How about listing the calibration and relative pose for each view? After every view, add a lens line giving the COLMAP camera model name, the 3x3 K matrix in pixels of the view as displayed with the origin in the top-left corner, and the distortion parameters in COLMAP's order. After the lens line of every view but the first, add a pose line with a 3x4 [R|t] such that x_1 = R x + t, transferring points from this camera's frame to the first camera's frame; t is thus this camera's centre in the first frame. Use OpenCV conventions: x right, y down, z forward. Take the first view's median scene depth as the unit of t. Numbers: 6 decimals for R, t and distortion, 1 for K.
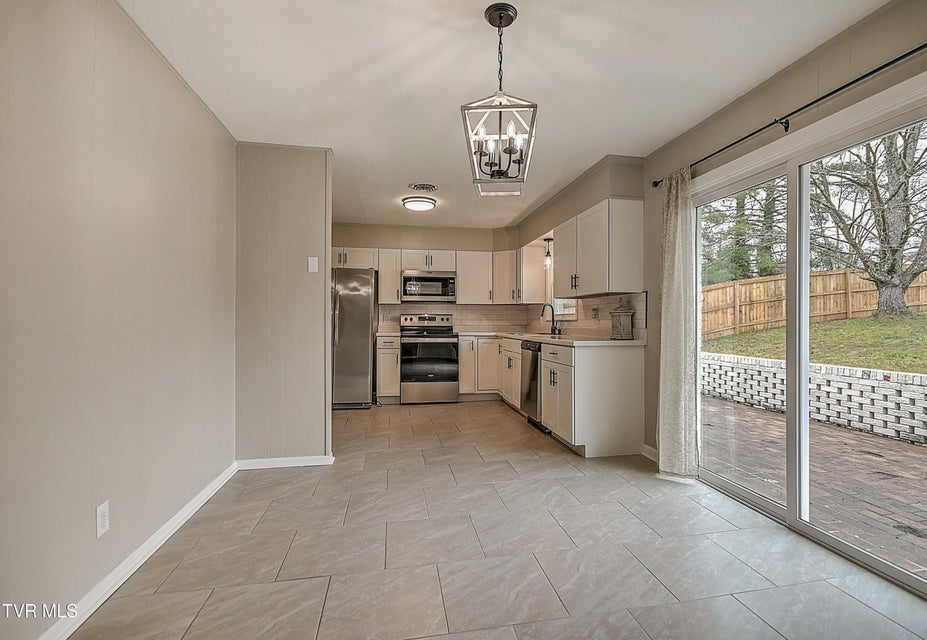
lens RADIAL K [[448.2, 0, 486.4], [0, 448.2, 318.6], [0, 0, 1]] dist [-0.000721, -0.000406]
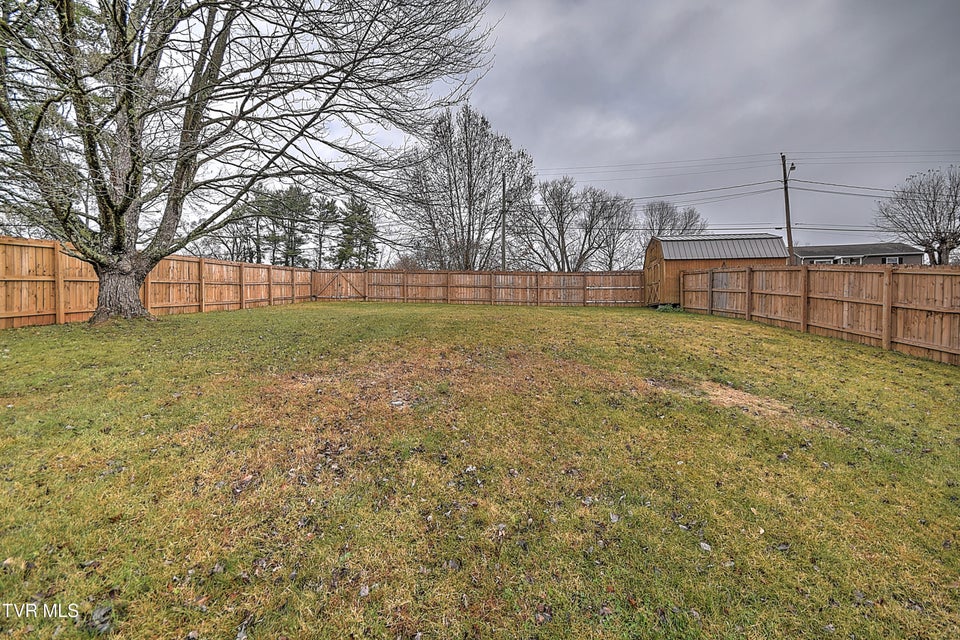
lens RADIAL K [[428.2, 0, 486.4], [0, 428.2, 326.5], [0, 0, 1]] dist [0.000397, -0.000439]
pose [[0.197013, -0.005607, 0.980385, 1.279607], [-0.008261, 0.999939, 0.007378, -0.021993], [-0.980366, -0.009552, 0.196955, 1.160134]]
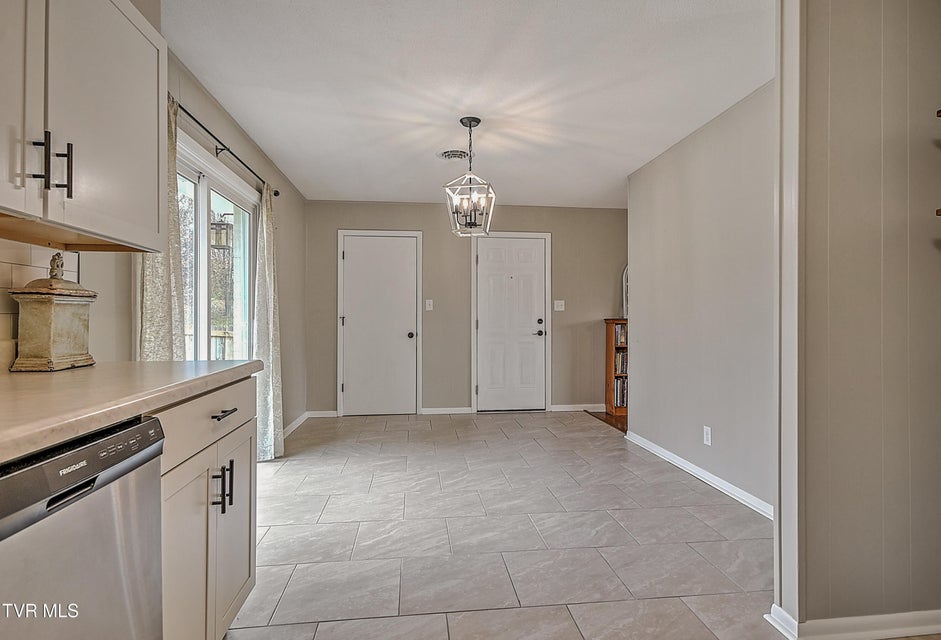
lens RADIAL K [[508.0, 0, 478.5], [0, 508.0, 318.0], [0, 0, 1]] dist [0.001961, 0.000155]
pose [[-0.996097, -0.001147, 0.088256, -0.056631], [-0.002075, 0.999943, -0.010433, 0.008836], [-0.088239, -0.010576, -0.996043, 1.015189]]
